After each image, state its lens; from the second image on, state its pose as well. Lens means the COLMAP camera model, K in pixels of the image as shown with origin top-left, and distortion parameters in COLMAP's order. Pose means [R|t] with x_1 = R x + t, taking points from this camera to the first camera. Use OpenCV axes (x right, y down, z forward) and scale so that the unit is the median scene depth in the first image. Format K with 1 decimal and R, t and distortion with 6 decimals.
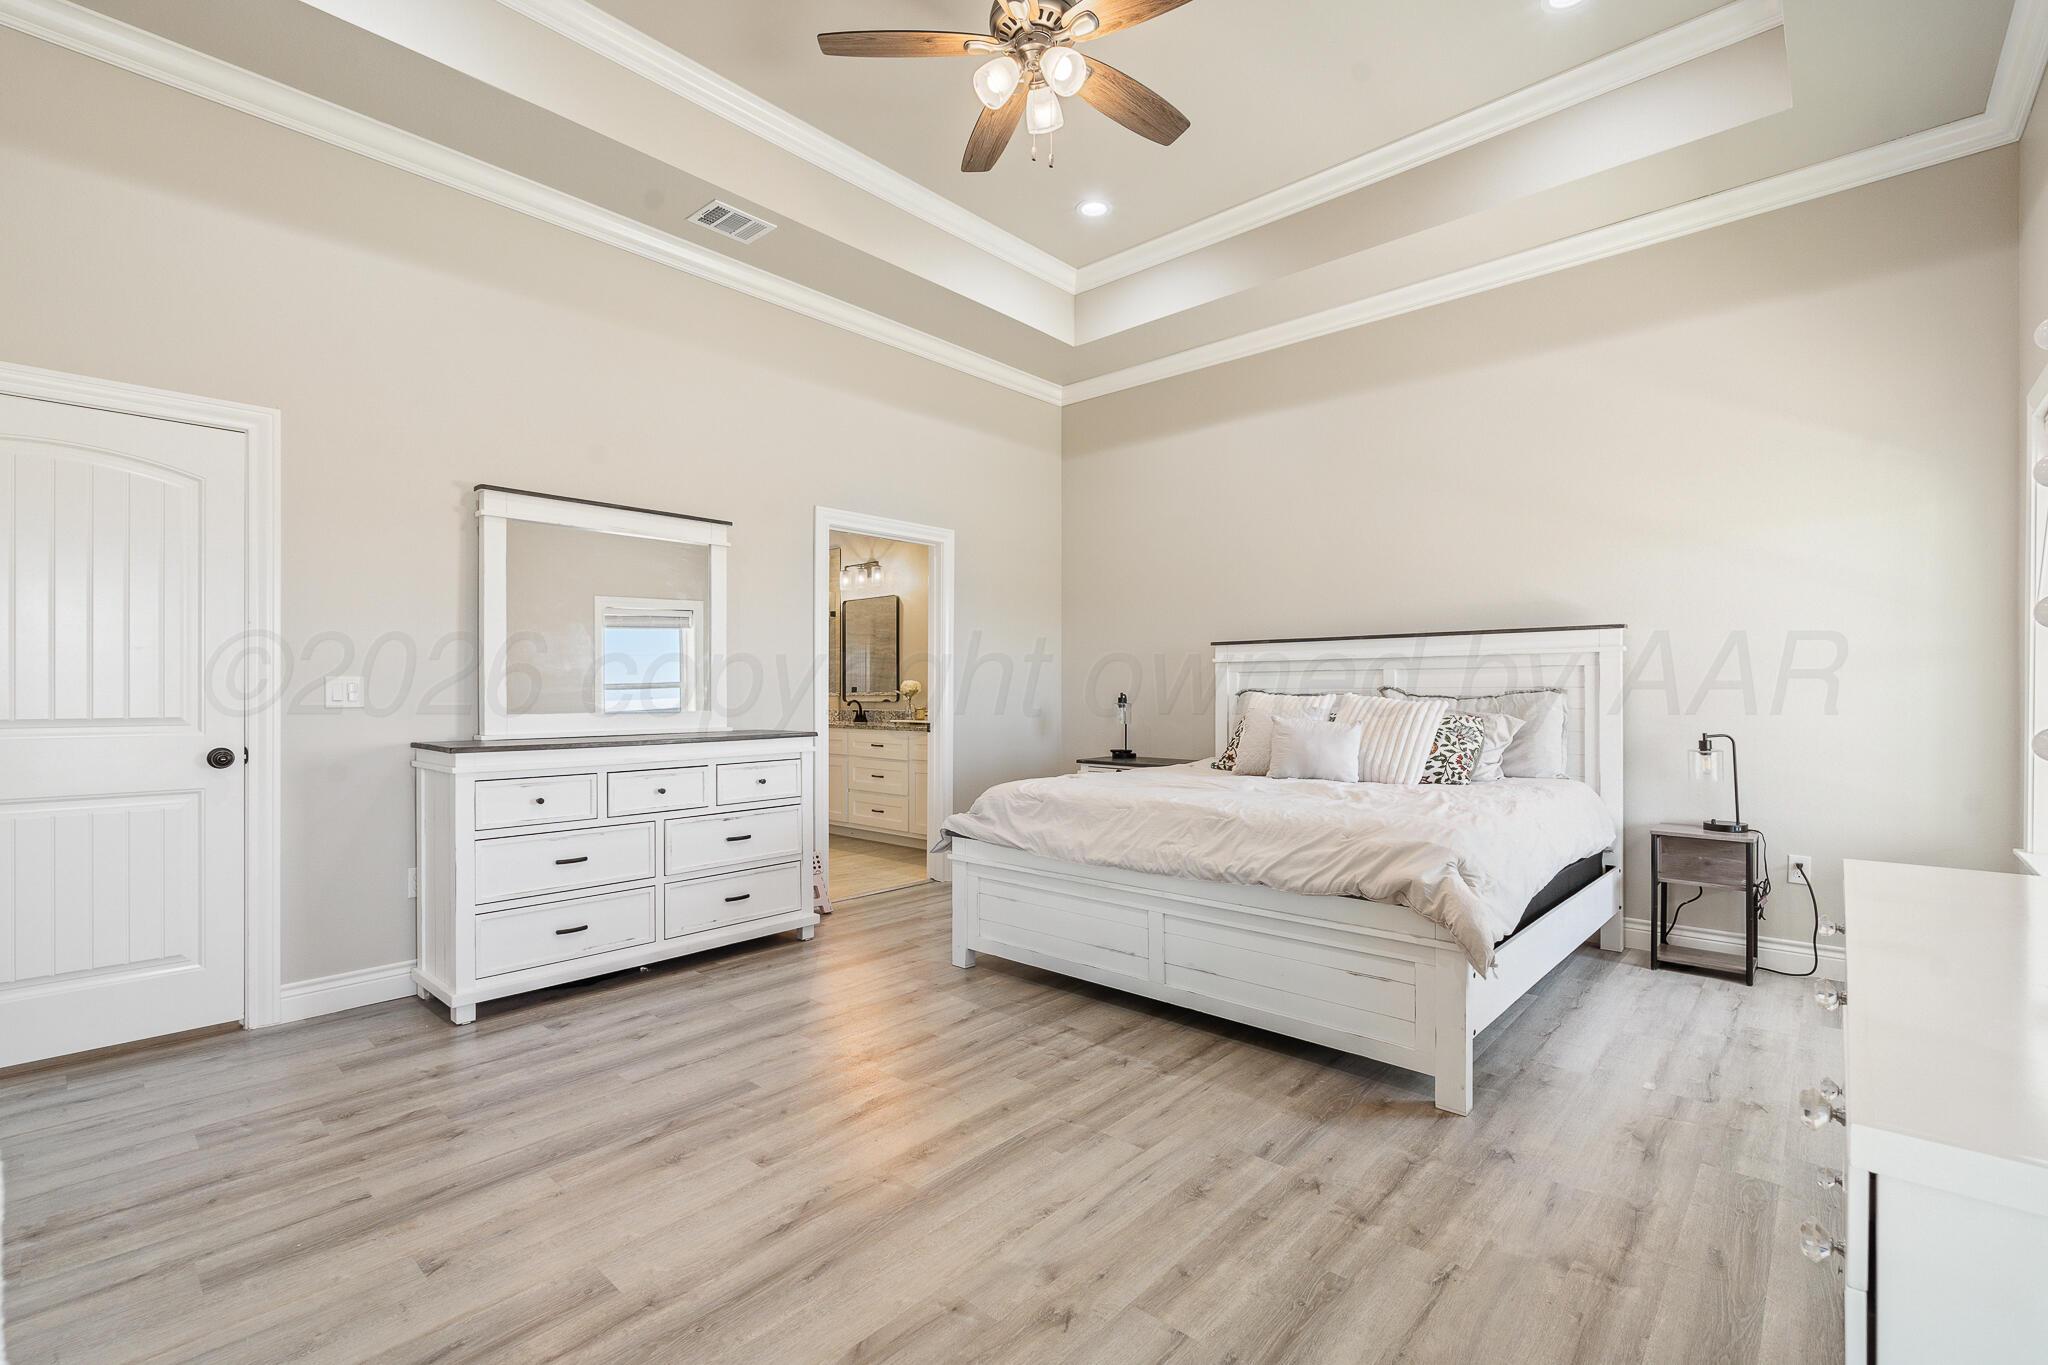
lens RADIAL K [[893.1, 0, 1025.3], [0, 893.1, 694.8], [0, 0, 1]] dist [-0.004105, 0.000329]
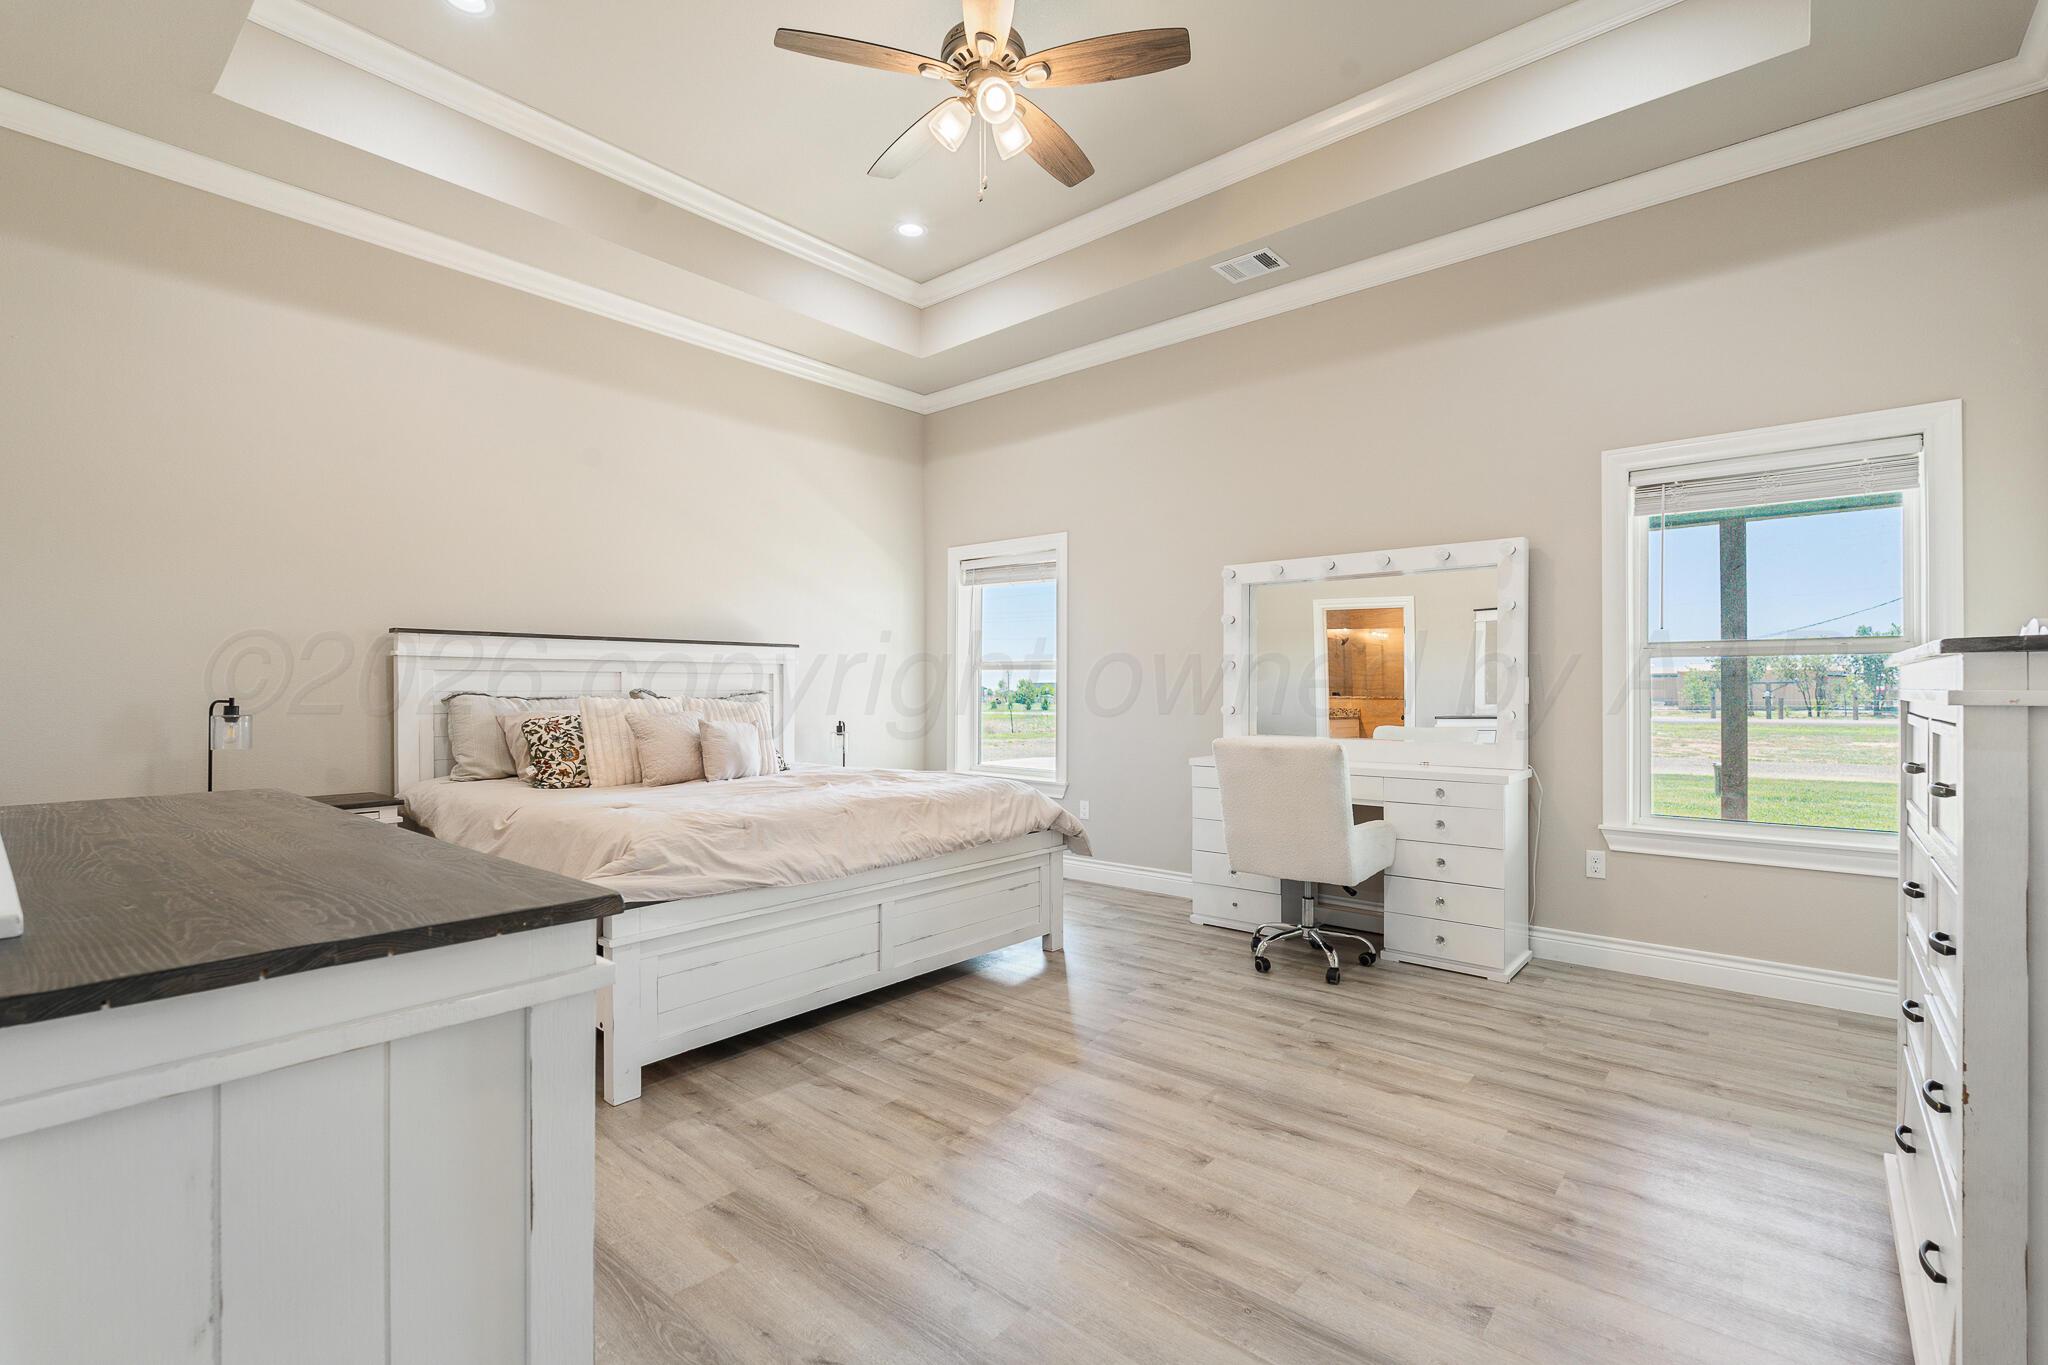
lens RADIAL K [[893.1, 0, 1025.3], [0, 893.1, 694.8], [0, 0, 1]] dist [-0.004105, 0.000329]
pose [[-0.021494, -0.001841, 0.999767, -1.024260], [0.007085, 0.999973, 0.001994, -0.003365], [-0.999744, 0.007126, -0.021481, 0.964307]]
